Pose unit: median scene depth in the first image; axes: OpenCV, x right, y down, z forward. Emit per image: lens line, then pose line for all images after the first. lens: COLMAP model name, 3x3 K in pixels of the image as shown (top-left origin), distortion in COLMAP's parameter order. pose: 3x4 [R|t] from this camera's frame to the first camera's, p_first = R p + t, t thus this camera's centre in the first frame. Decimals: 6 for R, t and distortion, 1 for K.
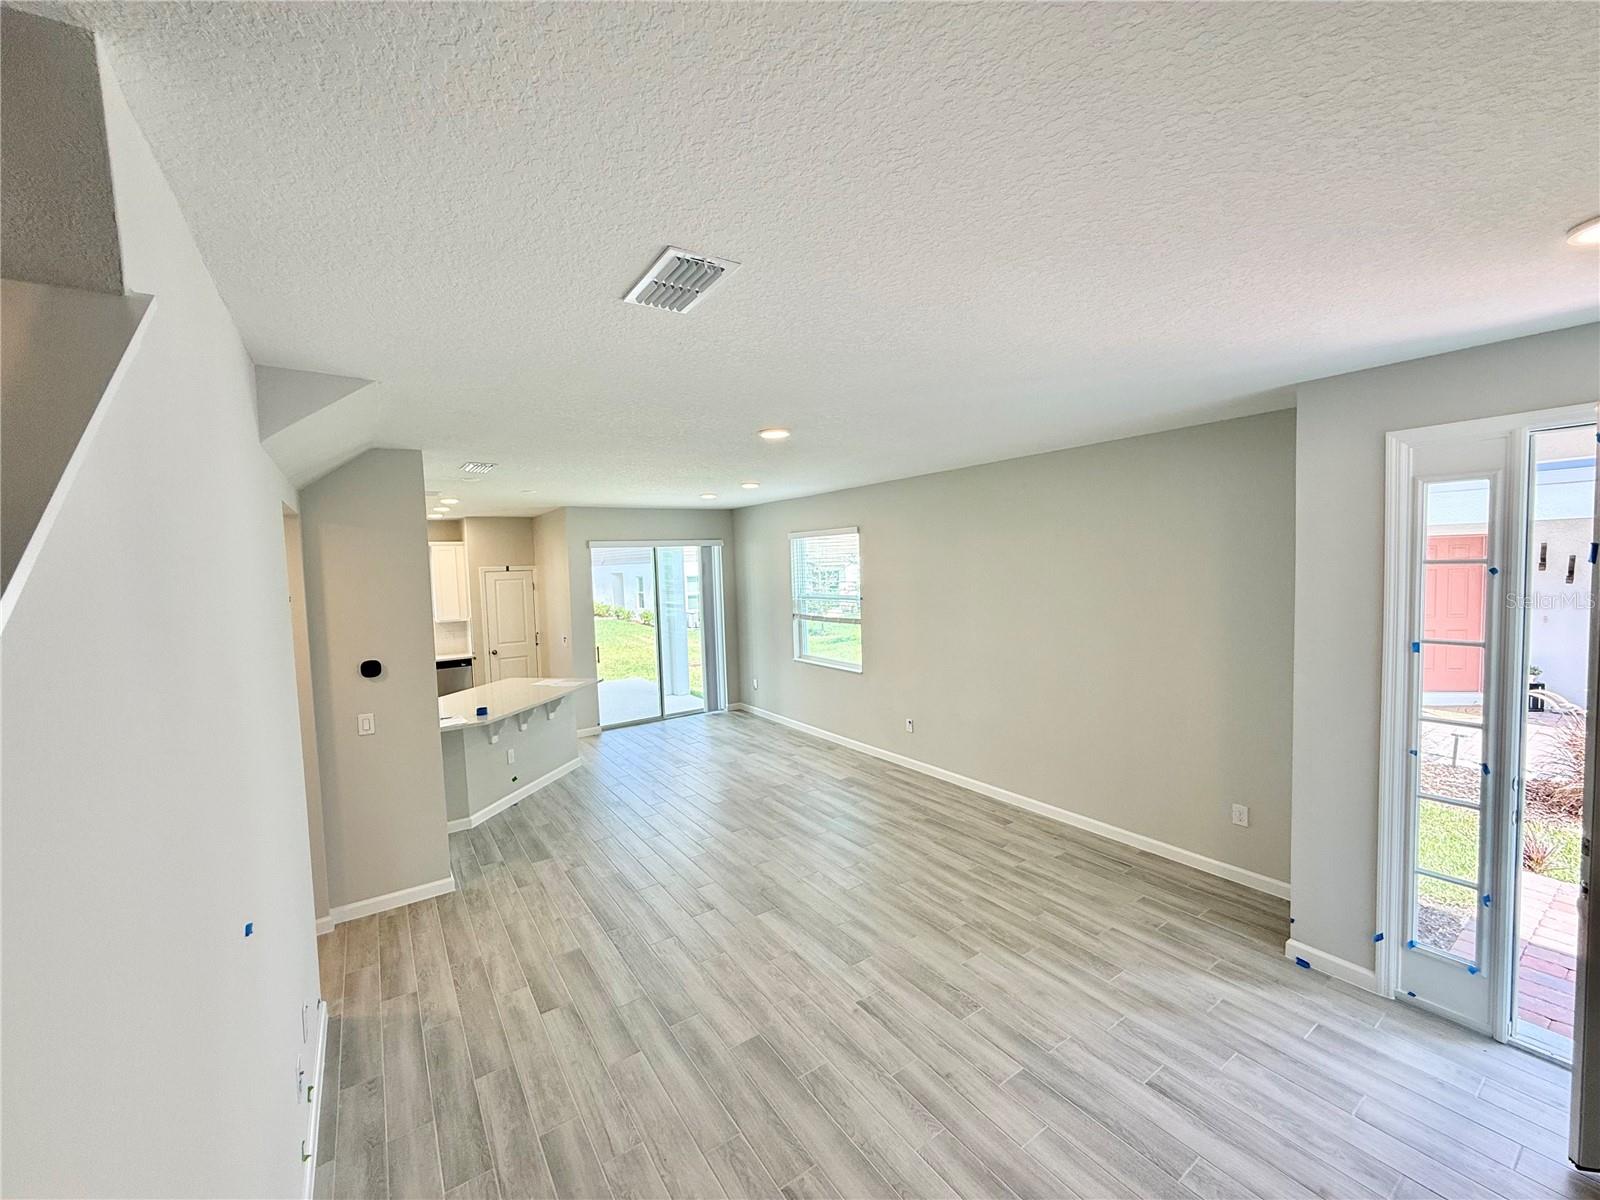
lens RADIAL K [[638.2, 0, 795.8], [0, 638.2, 598.9], [0, 0, 1]] dist [-0.000021, -0.000350]
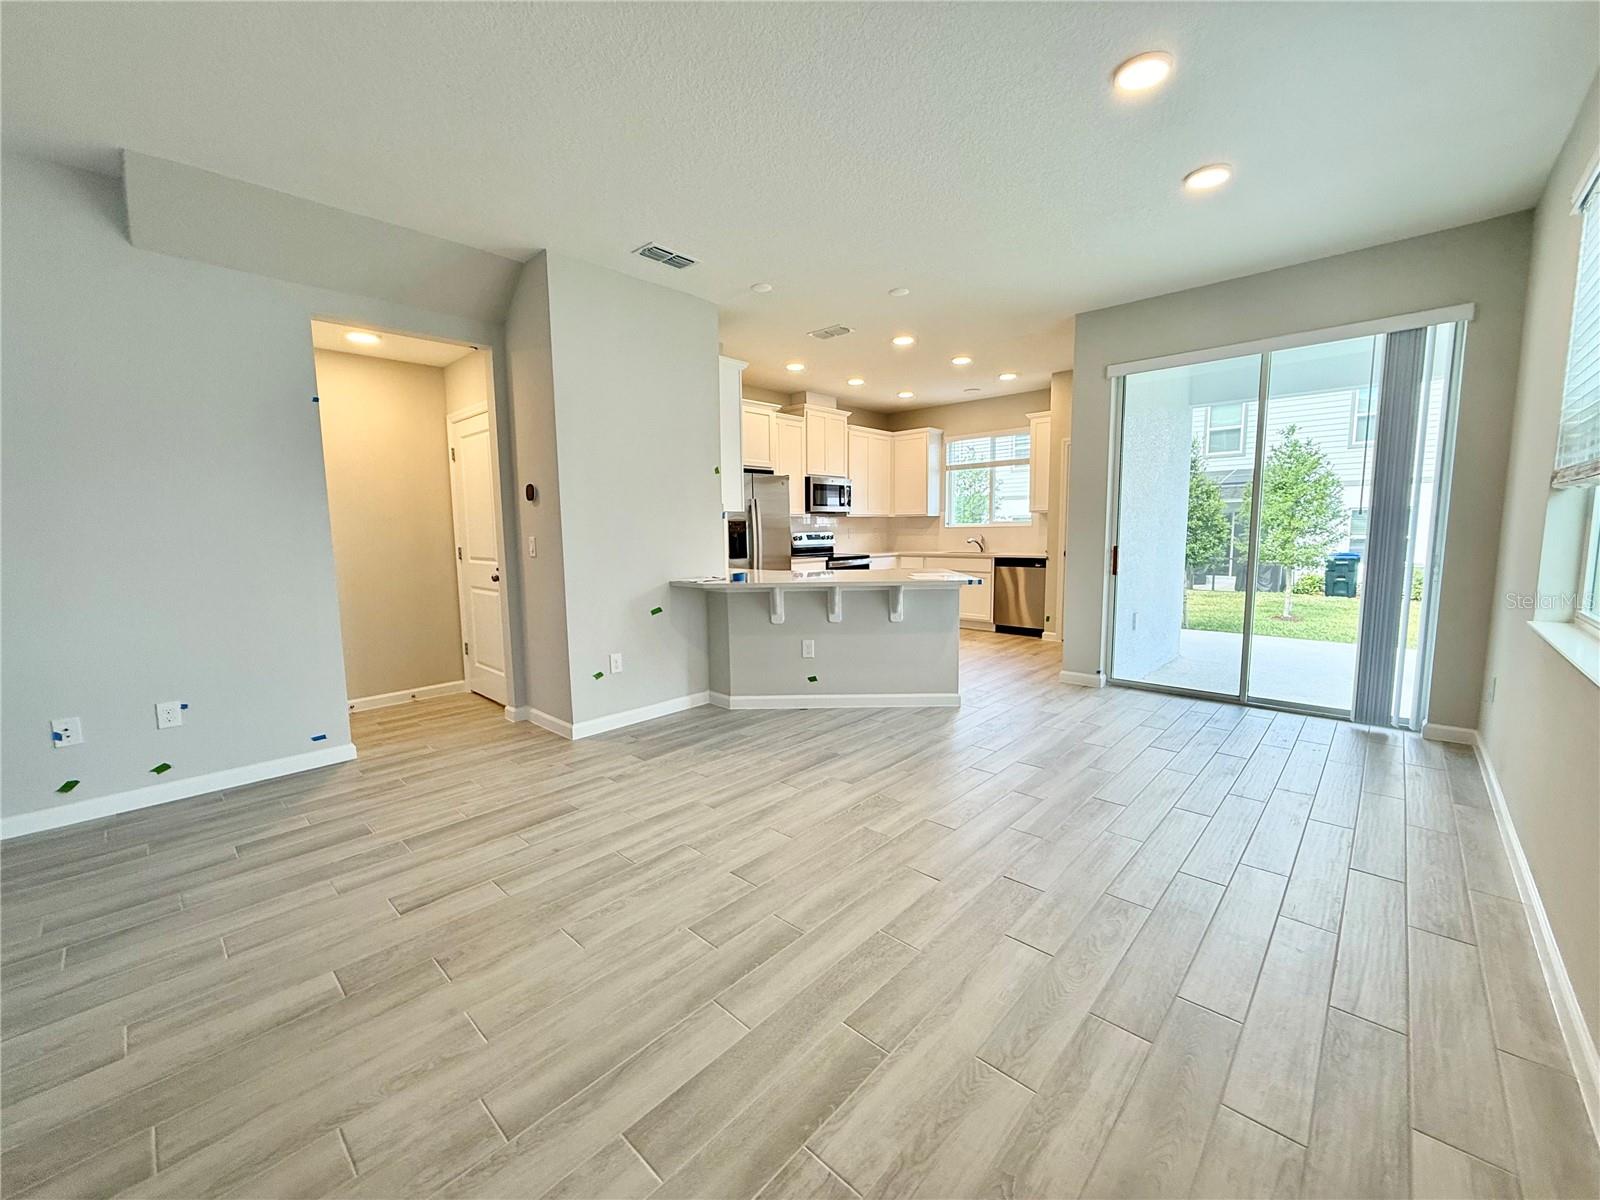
lens RADIAL K [[638.2, 0, 799.2], [0, 638.2, 598.8], [0, 0, 1]] dist [-0.000021, -0.000350]
pose [[0.220462, 0.139250, -0.965404, 0.398730], [-0.049746, 0.990074, 0.131448, 0.111041], [0.974126, 0.019046, 0.225201, 1.080275]]
